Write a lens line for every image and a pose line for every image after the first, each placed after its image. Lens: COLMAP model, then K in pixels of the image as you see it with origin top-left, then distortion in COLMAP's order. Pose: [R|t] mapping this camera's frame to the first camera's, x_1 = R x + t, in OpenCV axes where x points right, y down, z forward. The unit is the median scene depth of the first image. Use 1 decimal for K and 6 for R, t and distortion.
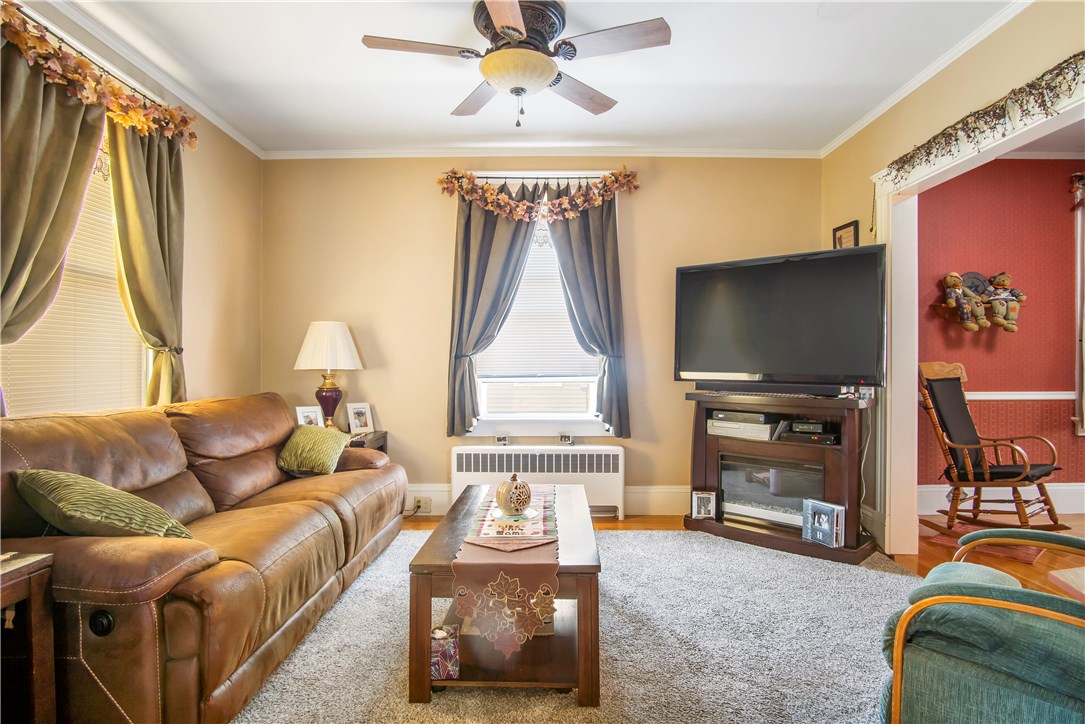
lens RADIAL K [[581.5, 0, 541.5], [0, 581.5, 364.7], [0, 0, 1]] dist [-0.033322, 0.007965]
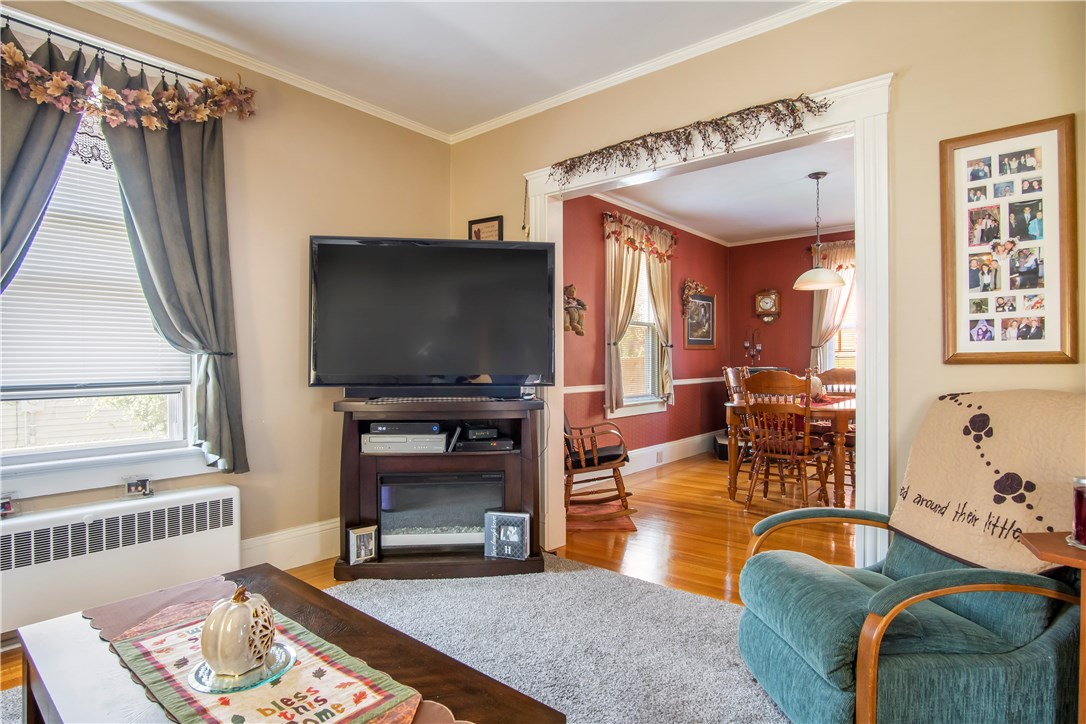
lens RADIAL K [[583.4, 0, 541.3], [0, 583.4, 364.8], [0, 0, 1]] dist [-0.024613, 0.002675]
pose [[0.637086, -0.006270, 0.770768, -0.166784], [0.006709, 0.999974, 0.002589, -0.000649], [-0.770764, 0.003522, 0.637111, 0.310012]]
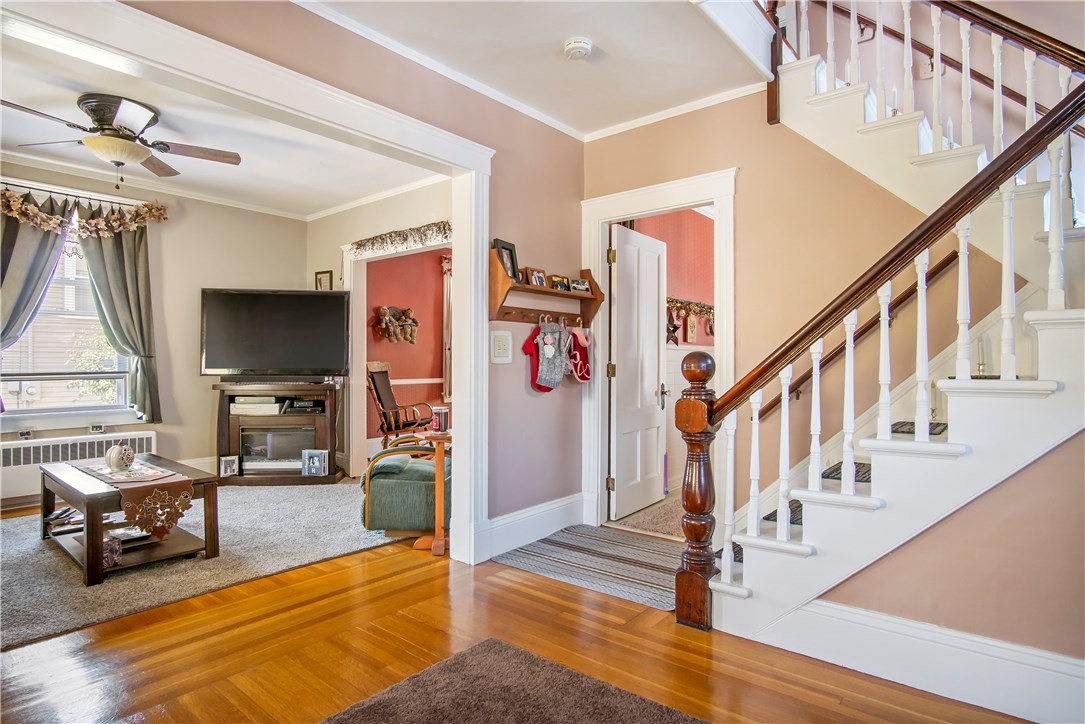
lens RADIAL K [[581.5, 0, 541.5], [0, 581.5, 364.7], [0, 0, 1]] dist [-0.033322, 0.007965]
pose [[0.628218, -0.003592, 0.778029, -0.306137], [0.002297, 0.999994, 0.002762, 0.001316], [-0.778034, 0.000052, 0.628222, -0.415894]]
